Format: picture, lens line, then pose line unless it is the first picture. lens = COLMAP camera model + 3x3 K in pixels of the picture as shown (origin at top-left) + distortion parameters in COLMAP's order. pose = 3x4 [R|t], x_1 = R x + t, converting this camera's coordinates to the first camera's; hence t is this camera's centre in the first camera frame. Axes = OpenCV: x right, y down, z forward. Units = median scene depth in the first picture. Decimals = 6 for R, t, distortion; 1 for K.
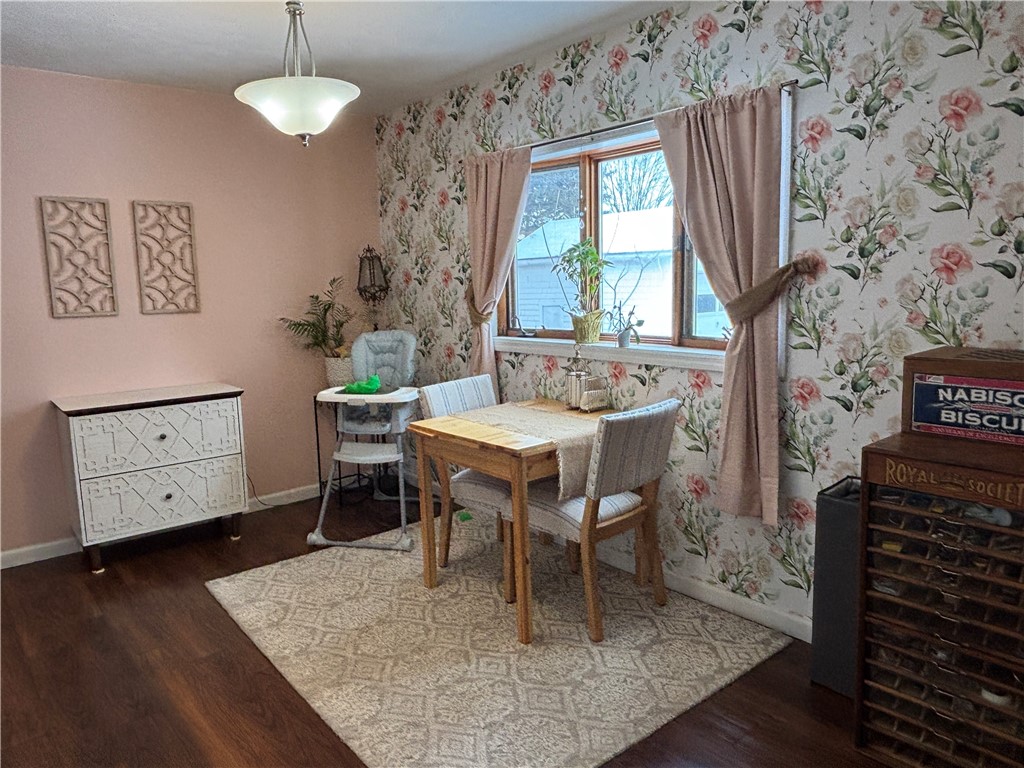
lens RADIAL K [[717.1, 0, 512.1], [0, 717.1, 383.3], [0, 0, 1]] dist [-0.001764, -0.000523]
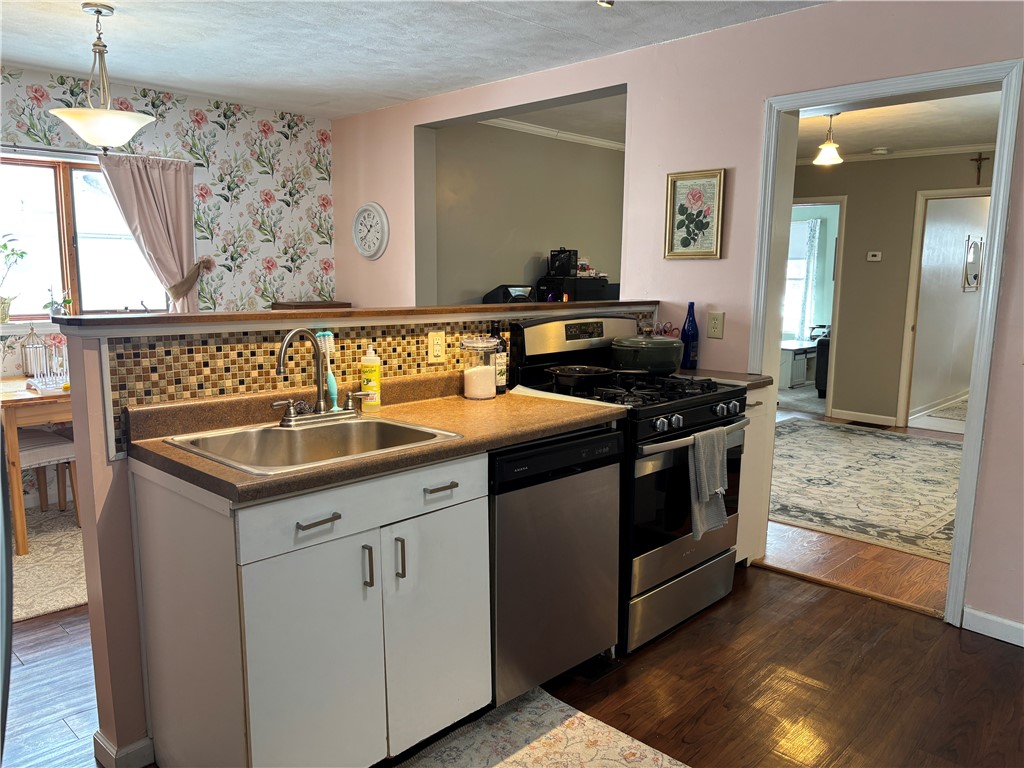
lens RADIAL K [[758.4, 0, 507.8], [0, 758.4, 384.6], [0, 0, 1]] dist [0.011023, -0.005092]
pose [[-0.101227, -0.130459, 0.986273, -1.720913], [0.133489, 0.980619, 0.143412, -0.039111], [-0.985867, 0.146174, -0.081850, 0.470408]]
